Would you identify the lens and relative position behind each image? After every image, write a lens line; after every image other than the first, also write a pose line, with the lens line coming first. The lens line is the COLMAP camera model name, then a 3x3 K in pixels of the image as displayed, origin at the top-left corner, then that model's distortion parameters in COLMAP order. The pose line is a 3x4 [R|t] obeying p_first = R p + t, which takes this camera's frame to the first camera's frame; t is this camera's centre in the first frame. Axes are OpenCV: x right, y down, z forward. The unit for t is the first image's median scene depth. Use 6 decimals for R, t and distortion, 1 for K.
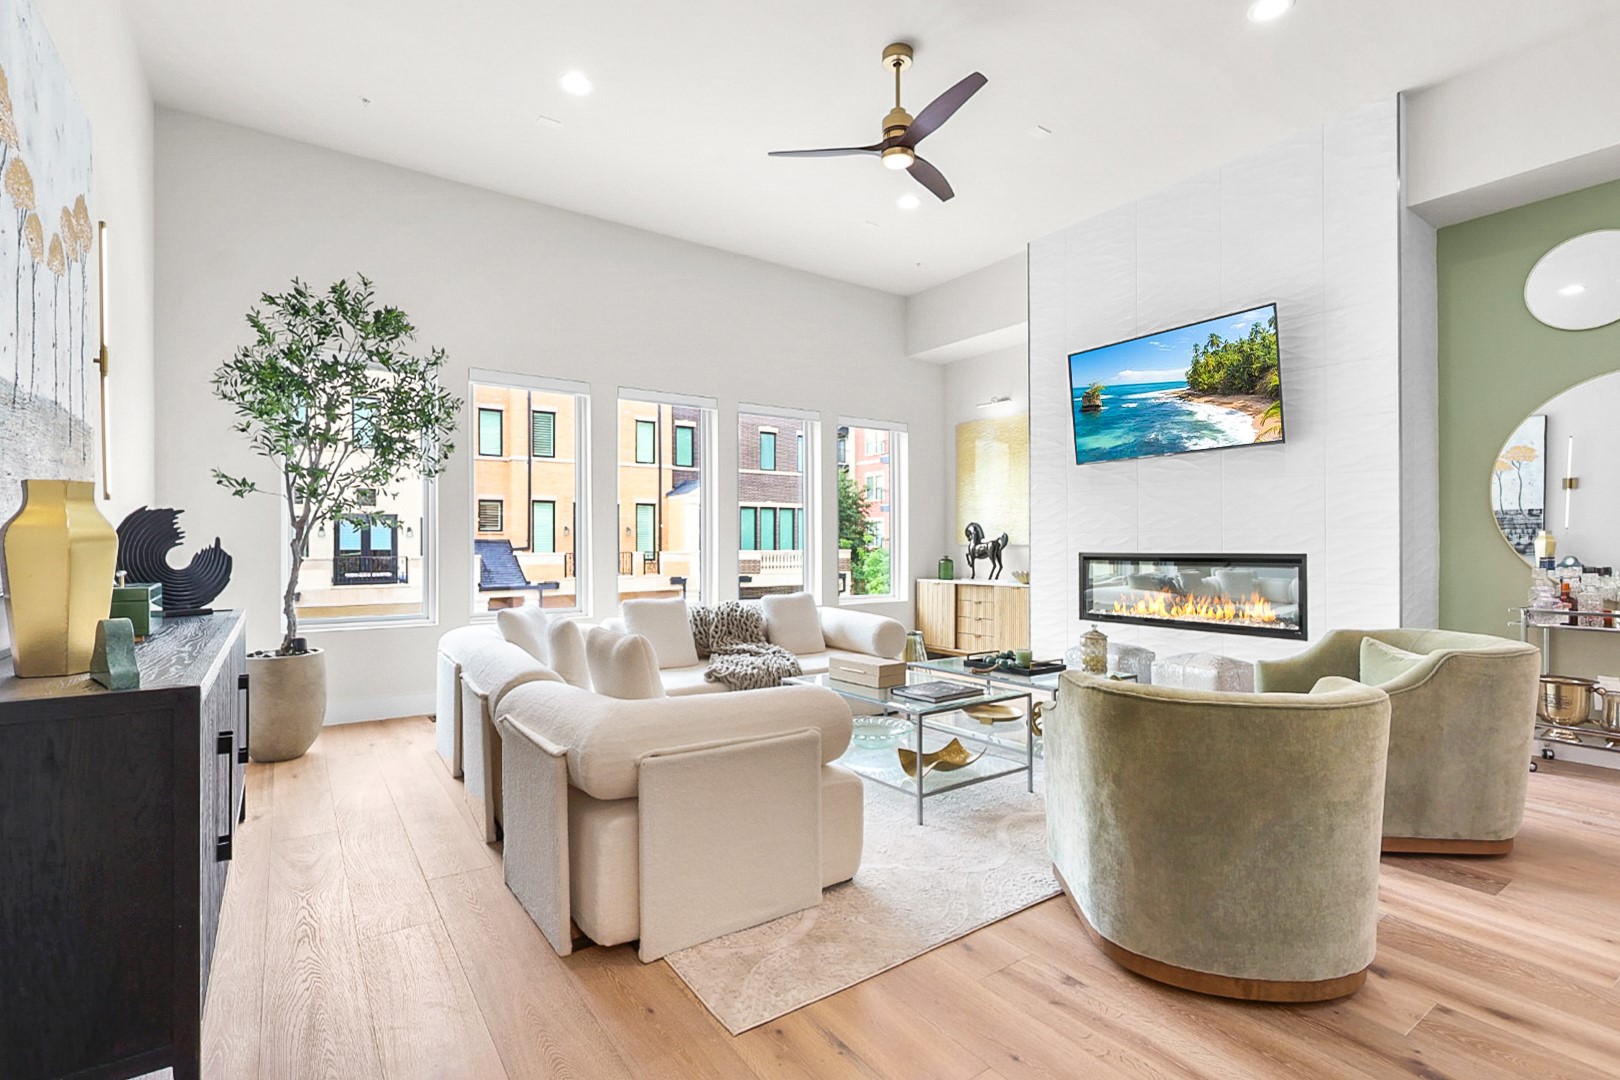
lens RADIAL K [[747.3, 0, 818.1], [0, 747.3, 539.9], [0, 0, 1]] dist [-0.002085, 0.000942]
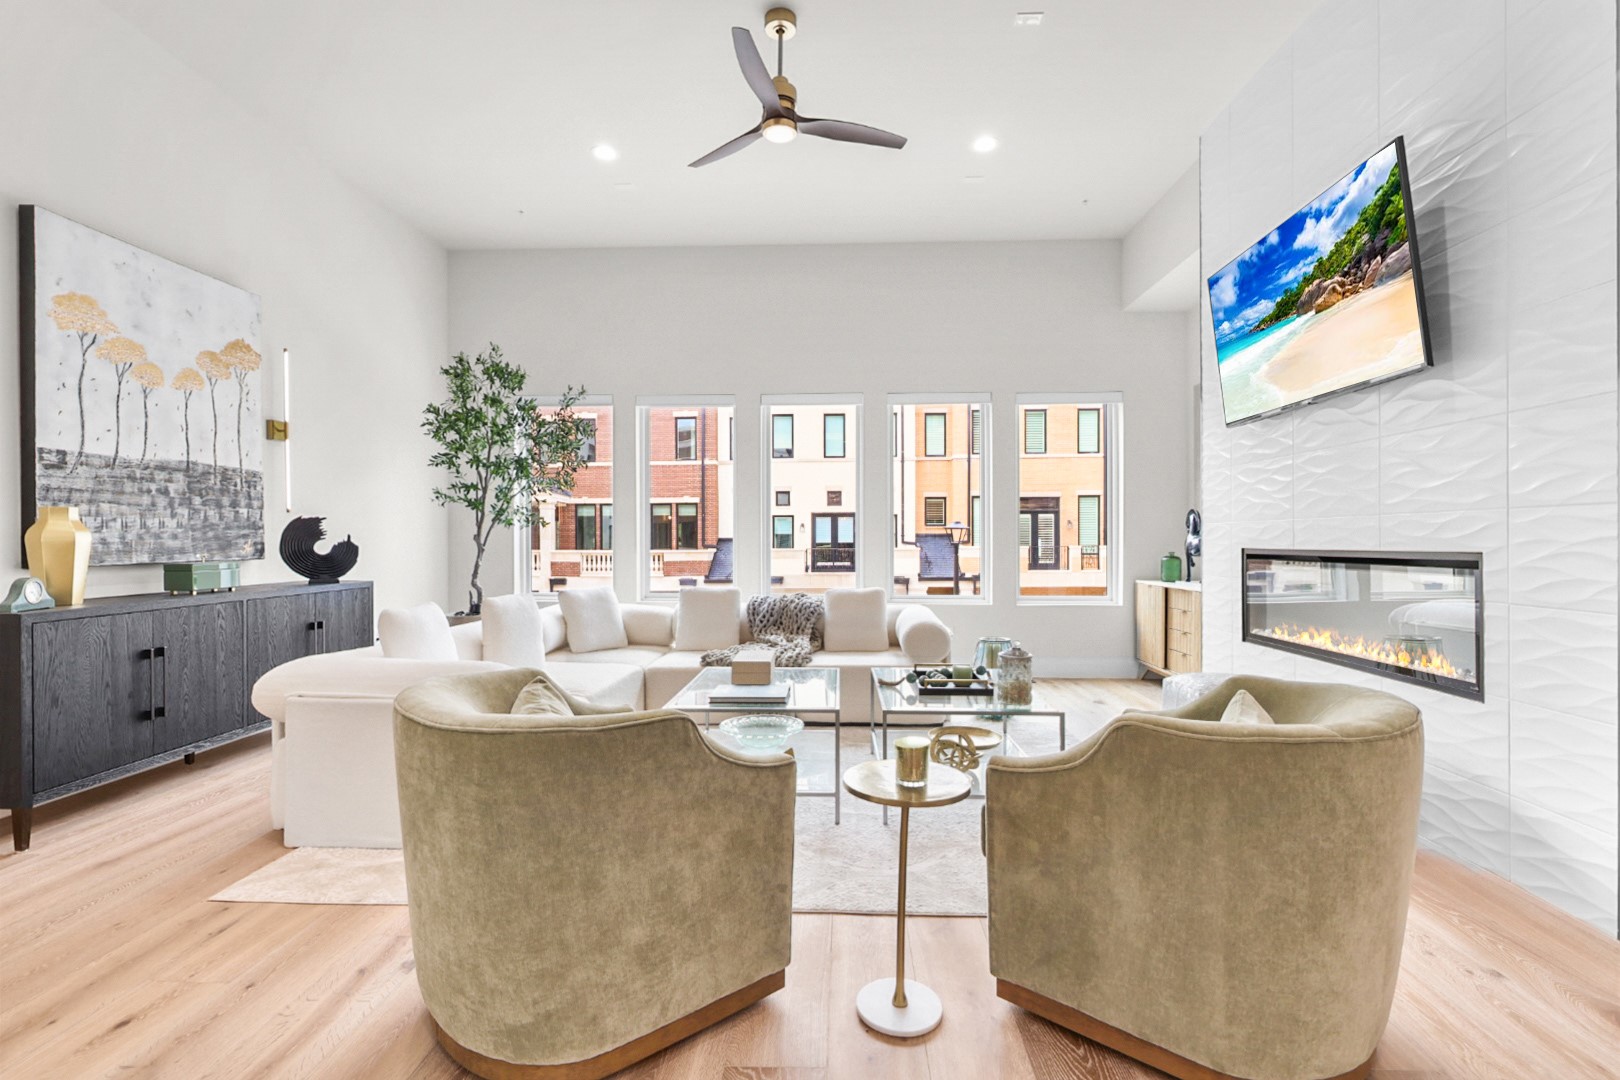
lens RADIAL K [[747.3, 0, 818.1], [0, 747.3, 539.9], [0, 0, 1]] dist [-0.002085, 0.000942]
pose [[0.793062, -0.000183, -0.609141, 0.591187], [0.005533, 0.999961, 0.006903, 0.001483], [0.609116, -0.008845, 0.793032, 0.223807]]
